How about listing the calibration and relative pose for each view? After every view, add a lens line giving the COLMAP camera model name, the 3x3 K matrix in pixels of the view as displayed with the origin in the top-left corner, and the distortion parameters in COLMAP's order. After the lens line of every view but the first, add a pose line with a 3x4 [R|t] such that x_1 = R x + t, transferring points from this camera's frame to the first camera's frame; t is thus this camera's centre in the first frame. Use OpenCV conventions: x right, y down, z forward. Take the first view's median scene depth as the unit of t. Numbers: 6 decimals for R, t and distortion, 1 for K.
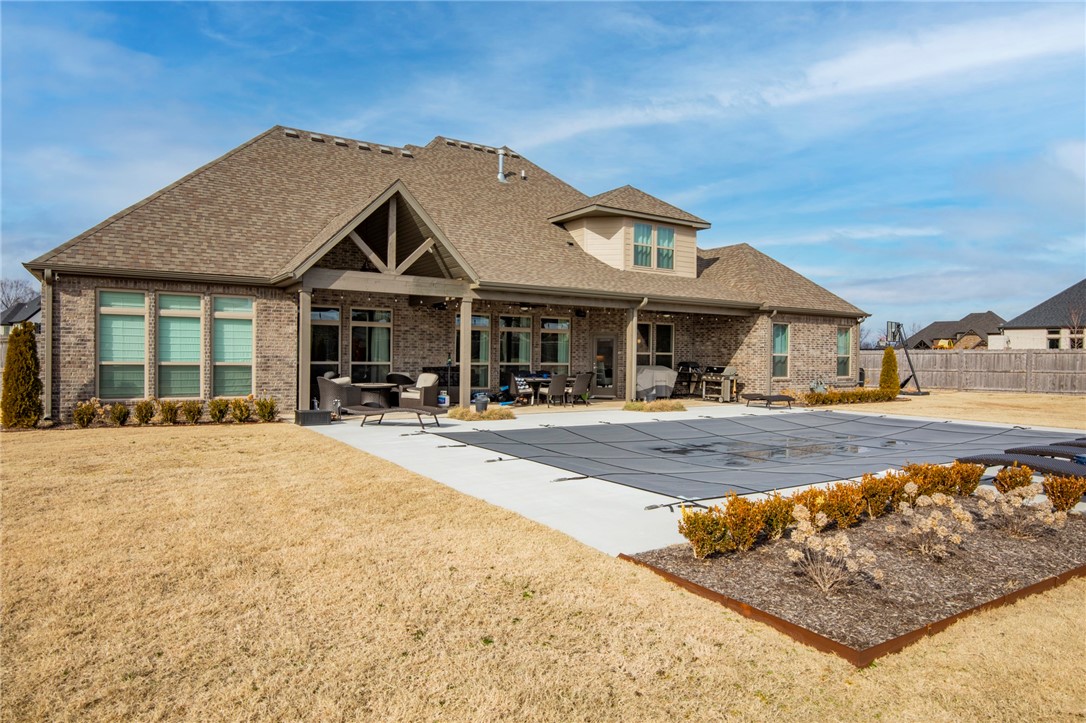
lens RADIAL K [[689.6, 0, 543.0], [0, 689.6, 361.5], [0, 0, 1]] dist [-0.000229, 0.000211]
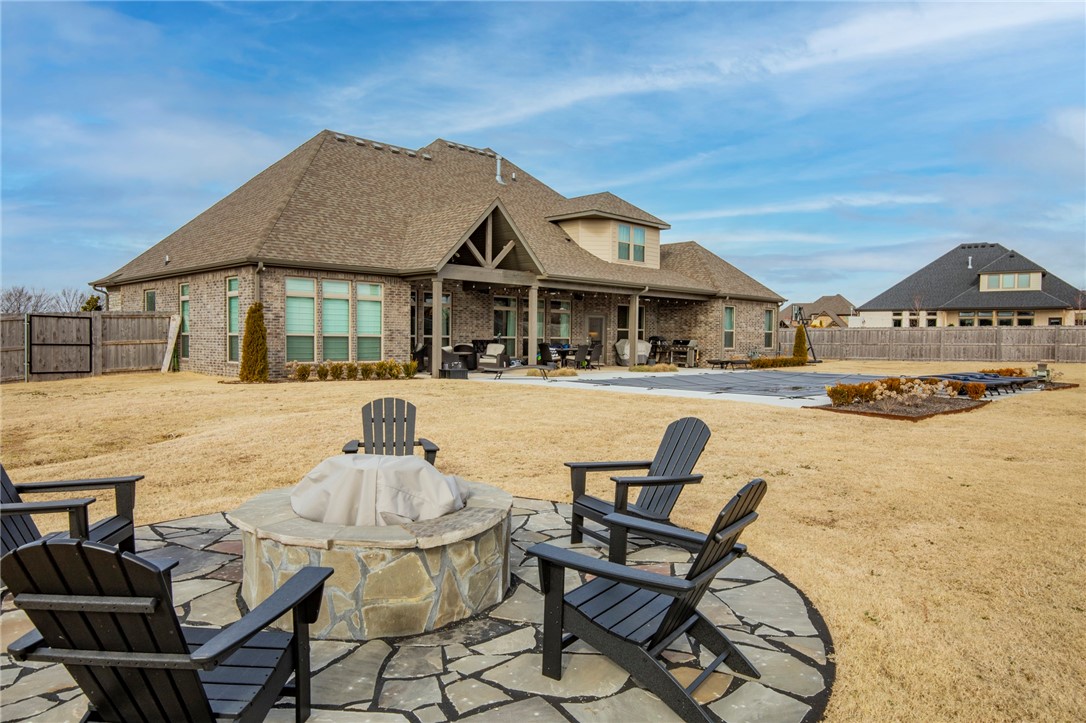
lens RADIAL K [[729.5, 0, 543.0], [0, 729.5, 361.5], [0, 0, 1]] dist [-0.000001, -0.000060]
pose [[0.978374, -0.006746, 0.206733, -0.284473], [0.000883, 0.999595, 0.028442, 0.009060], [-0.206841, -0.027645, 0.977984, -0.273627]]
